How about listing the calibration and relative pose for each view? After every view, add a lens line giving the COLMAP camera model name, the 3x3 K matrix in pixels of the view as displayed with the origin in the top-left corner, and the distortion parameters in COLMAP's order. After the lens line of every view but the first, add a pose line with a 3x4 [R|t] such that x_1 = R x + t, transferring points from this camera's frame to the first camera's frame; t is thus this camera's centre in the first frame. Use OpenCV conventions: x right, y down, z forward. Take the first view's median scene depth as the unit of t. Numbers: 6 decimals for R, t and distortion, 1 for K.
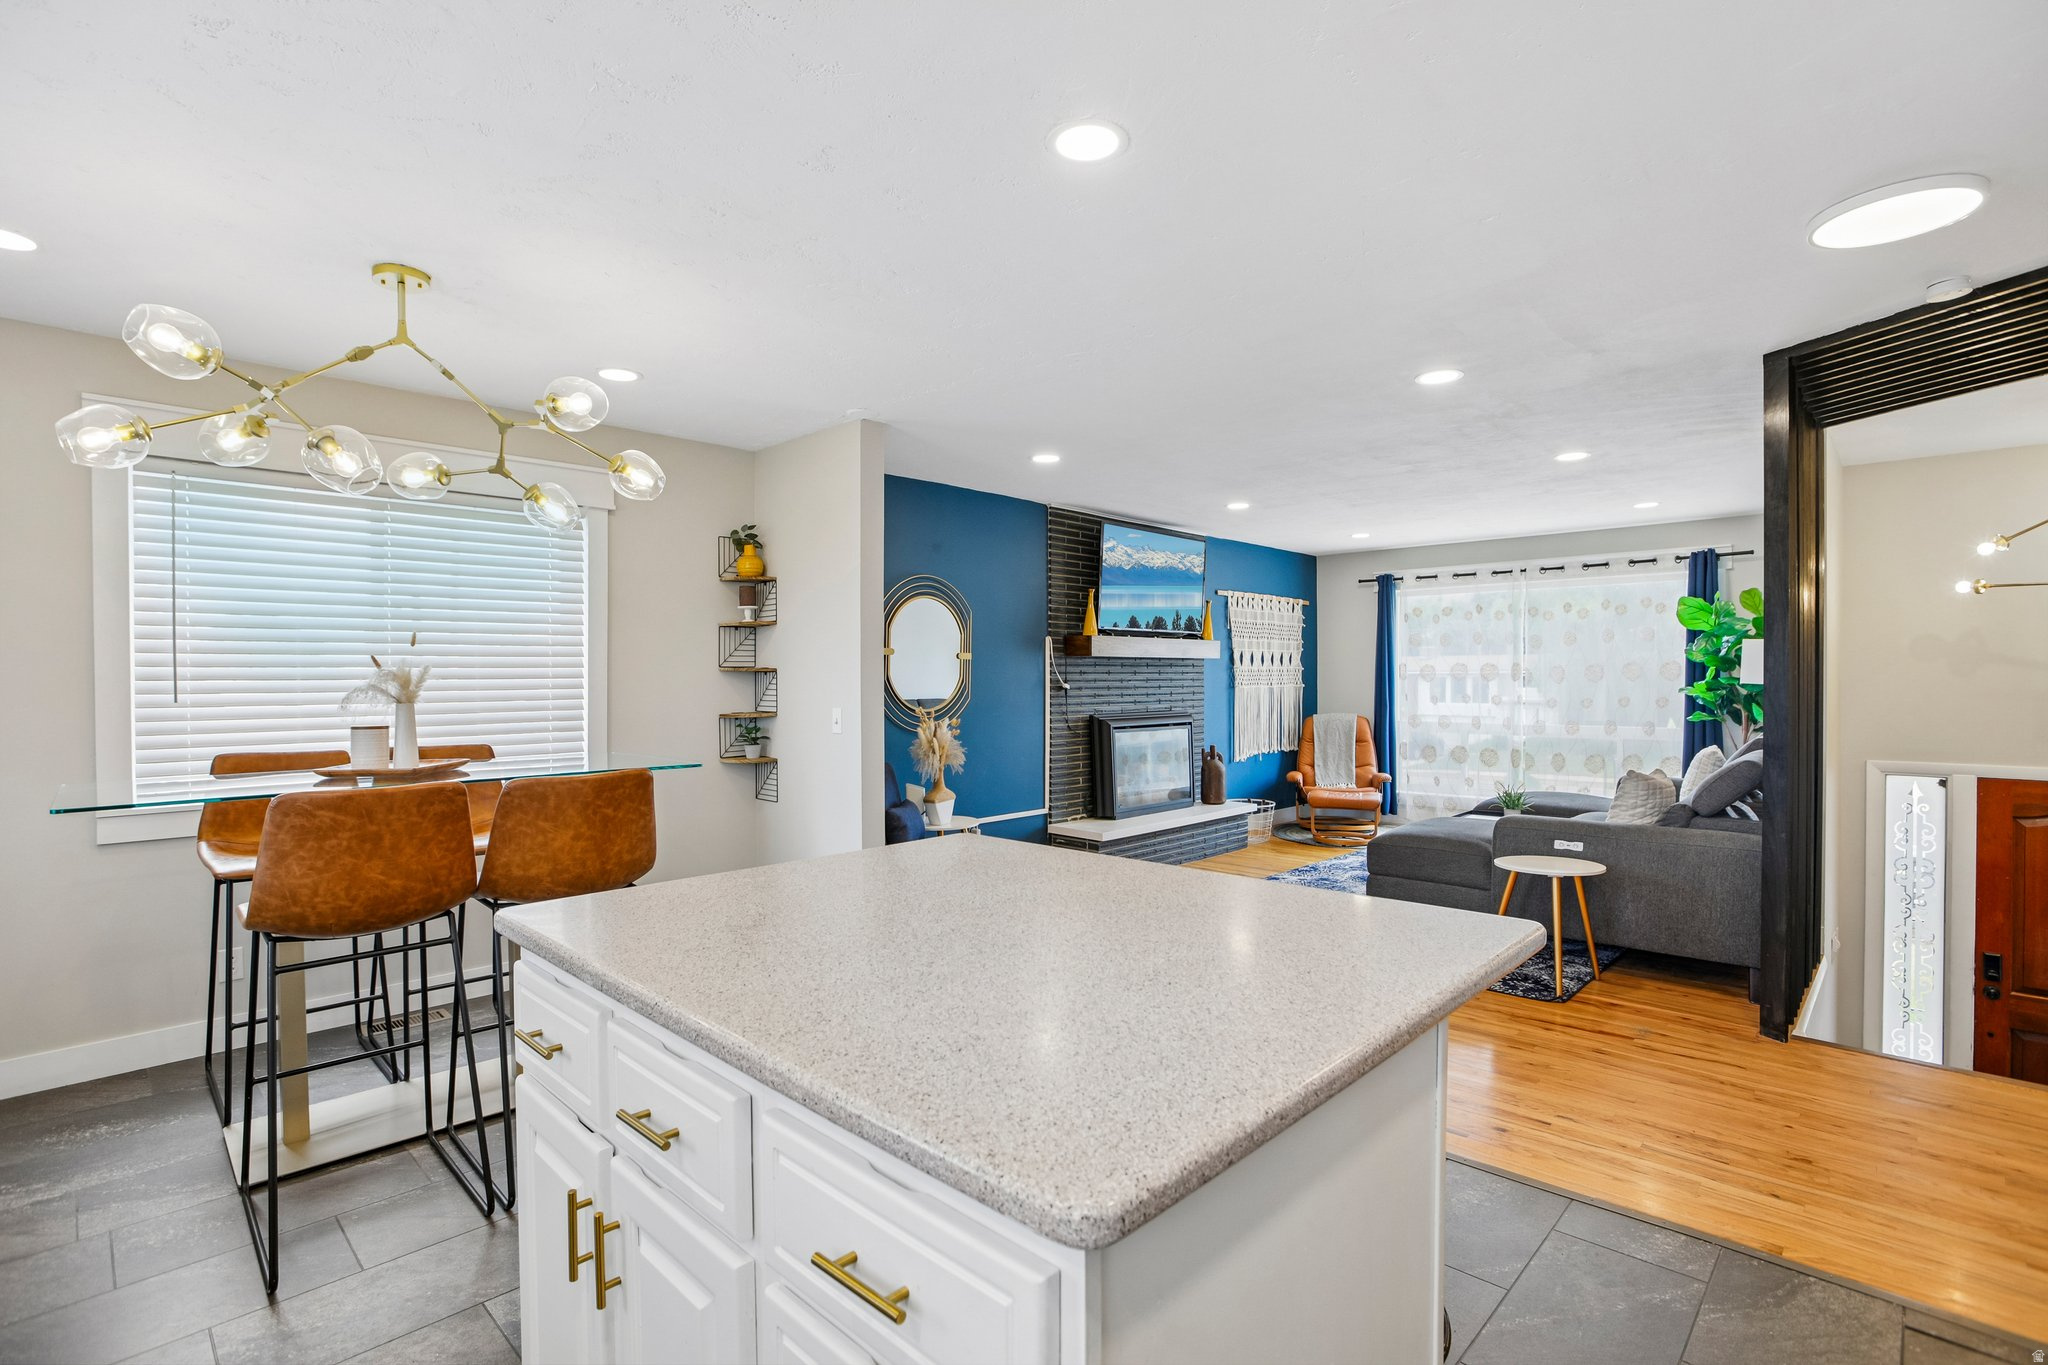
lens RADIAL K [[965.1, 0, 1022.1], [0, 965.1, 683.3], [0, 0, 1]] dist [-0.062434, 0.030819]
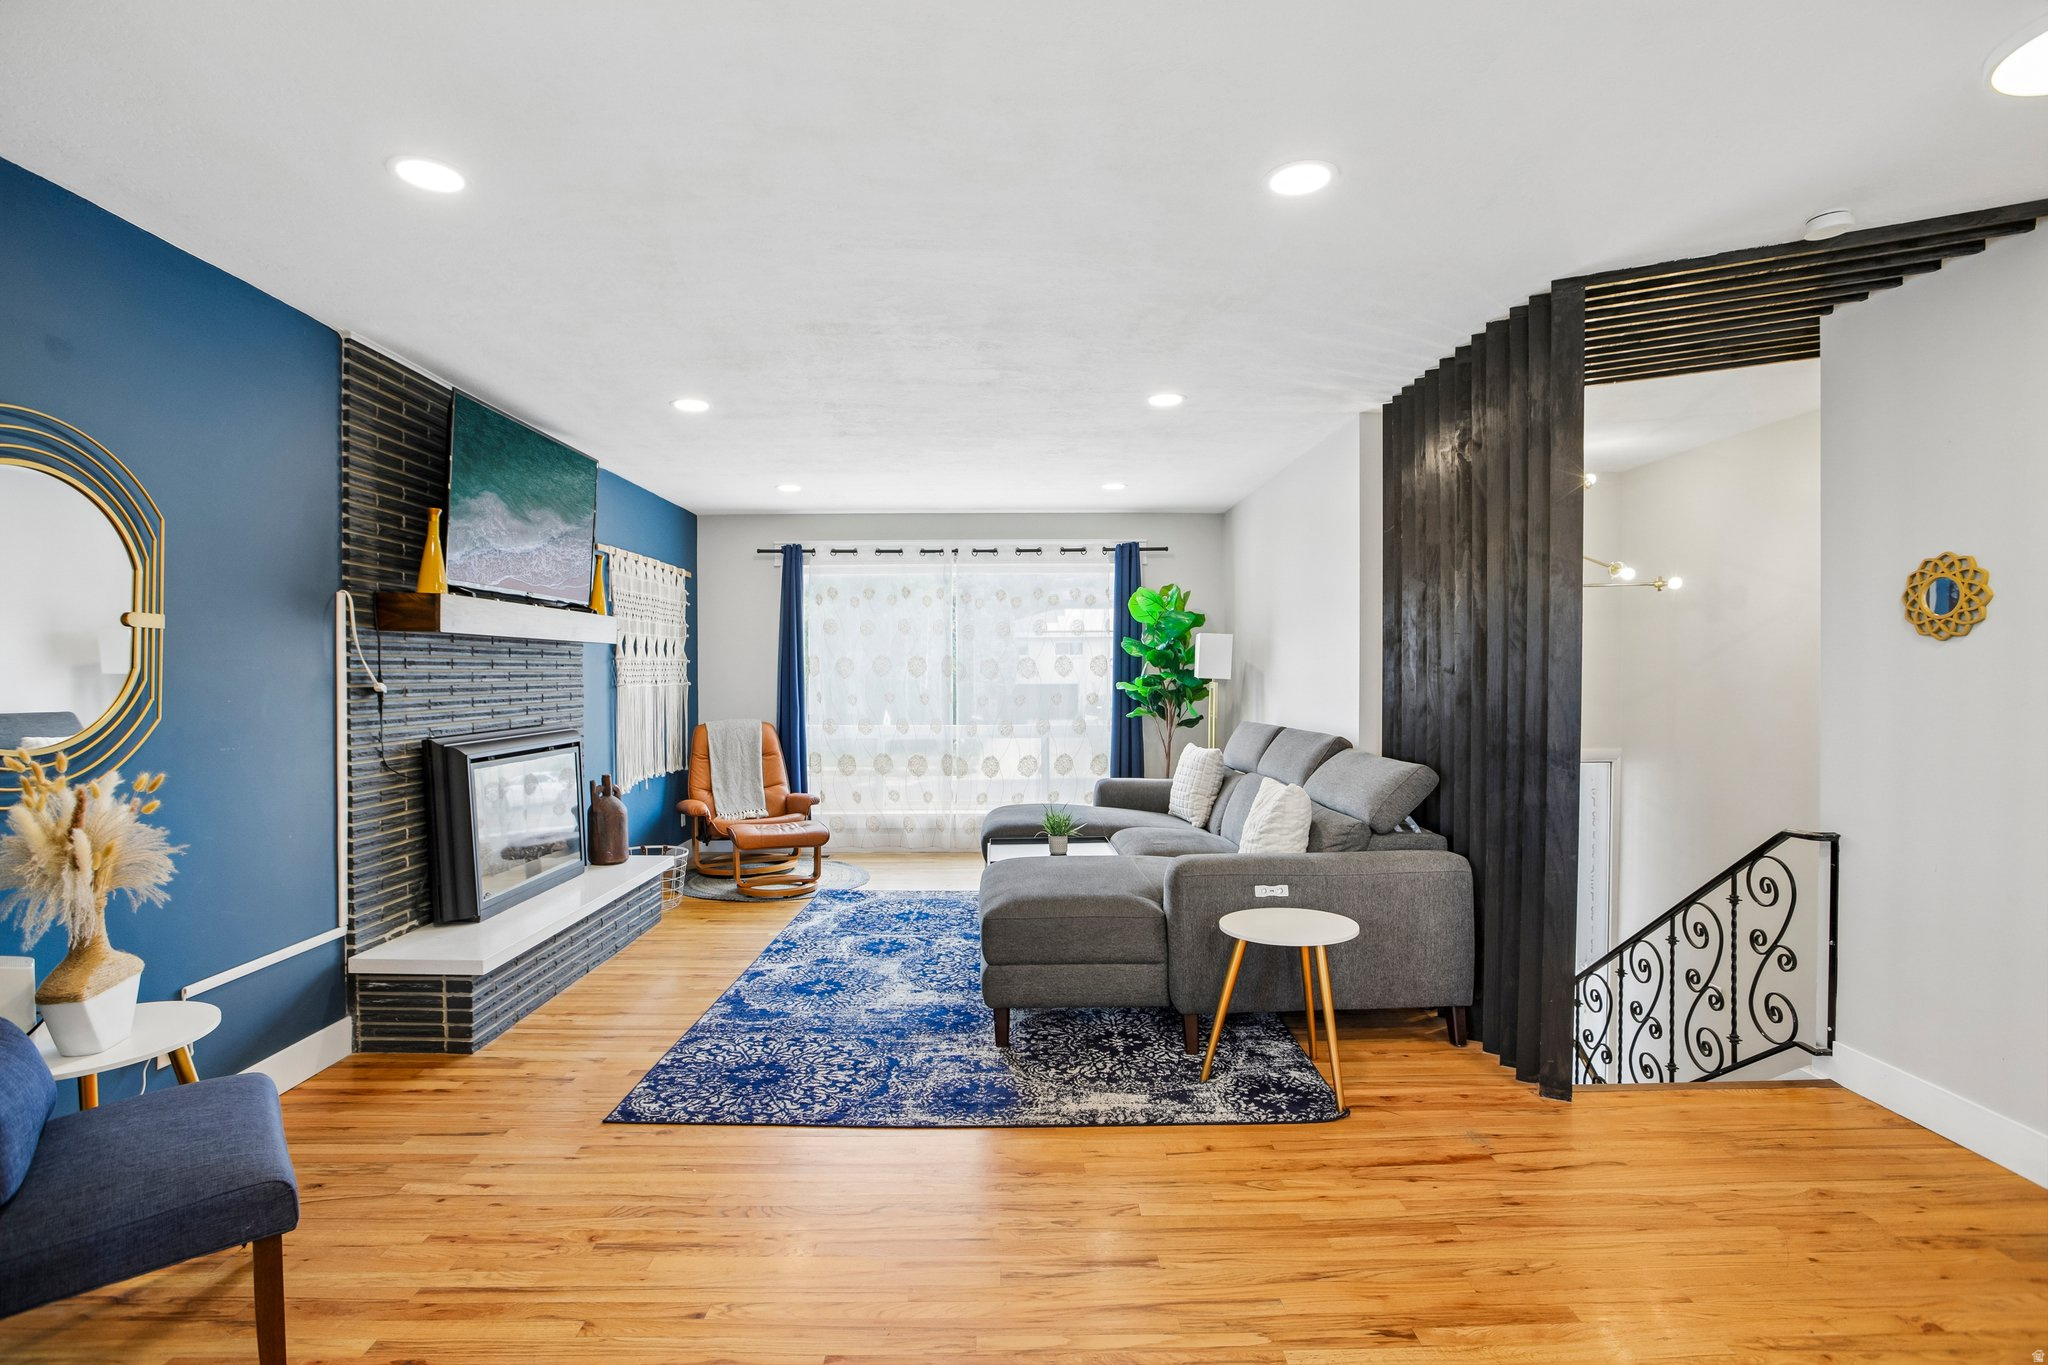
lens RADIAL K [[965.1, 0, 1022.1], [0, 965.1, 683.3], [0, 0, 1]] dist [-0.062434, 0.030819]
pose [[0.709817, -0.006870, 0.704352, -0.066591], [0.005145, 0.999976, 0.004568, 0.000048], [-0.704367, 0.000382, 0.709836, 0.373363]]
